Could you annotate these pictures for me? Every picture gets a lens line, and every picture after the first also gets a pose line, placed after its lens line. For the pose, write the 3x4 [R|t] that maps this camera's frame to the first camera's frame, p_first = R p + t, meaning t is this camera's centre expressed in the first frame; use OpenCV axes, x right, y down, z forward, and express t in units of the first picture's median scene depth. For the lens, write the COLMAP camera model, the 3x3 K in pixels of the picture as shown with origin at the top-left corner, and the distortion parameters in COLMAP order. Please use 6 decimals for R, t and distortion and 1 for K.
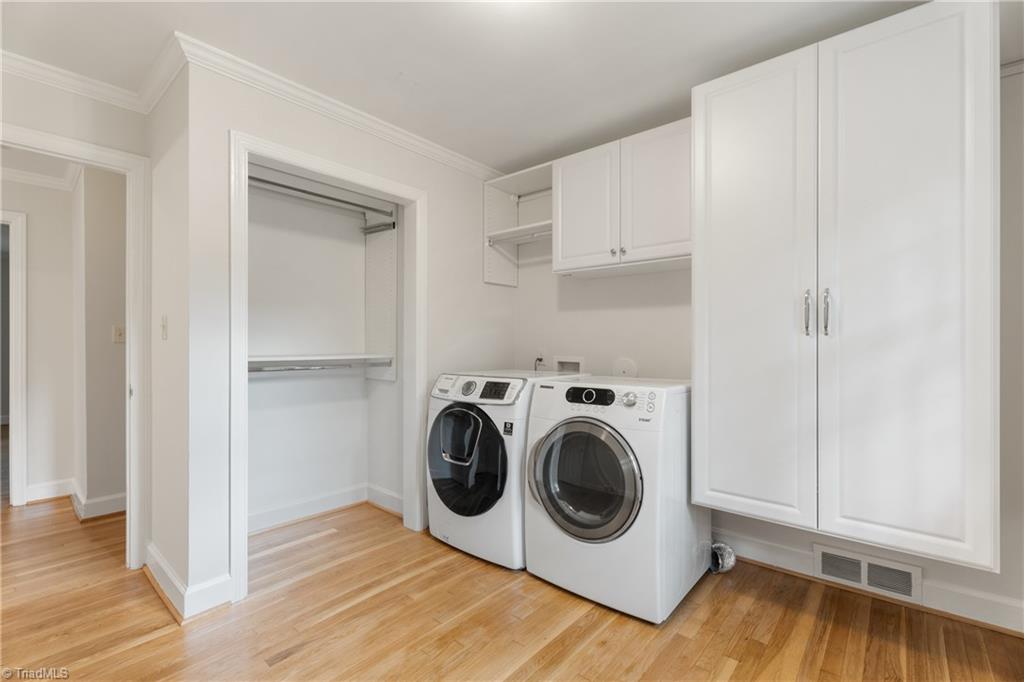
lens RADIAL K [[454.8, 0, 512.5], [0, 454.8, 345.0], [0, 0, 1]] dist [-0.001782, -0.000281]
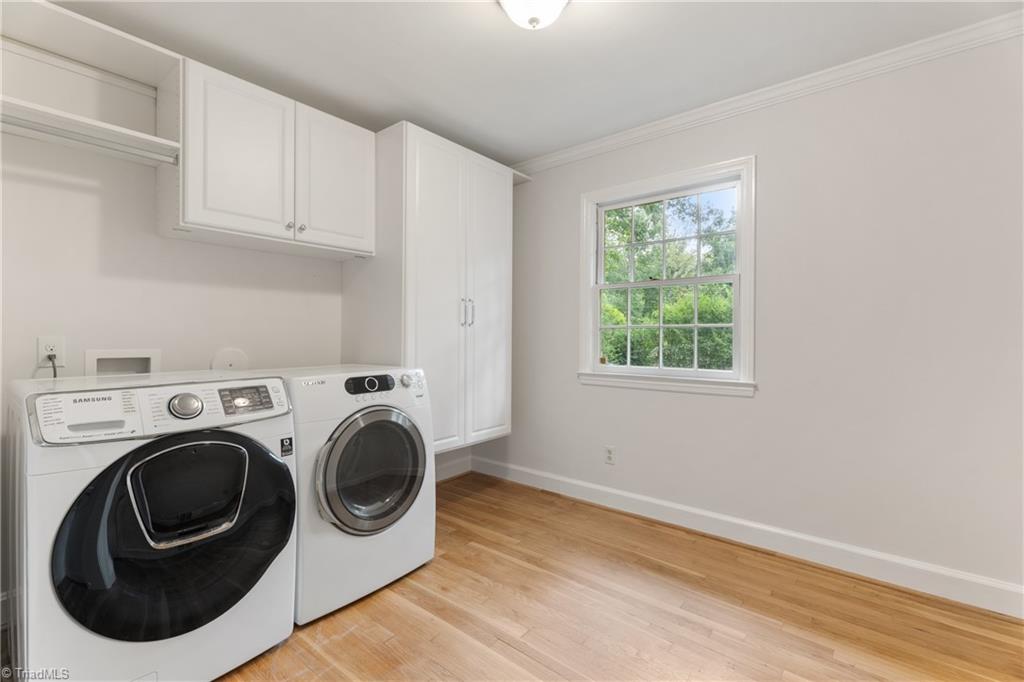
lens RADIAL K [[454.8, 0, 512.6], [0, 454.8, 336.1], [0, 0, 1]] dist [-0.001782, -0.000281]
pose [[-0.029116, -0.004331, 0.999567, -0.799408], [-0.001090, 0.999990, 0.004301, 0.004815], [-0.999575, -0.000964, -0.029120, 0.714606]]
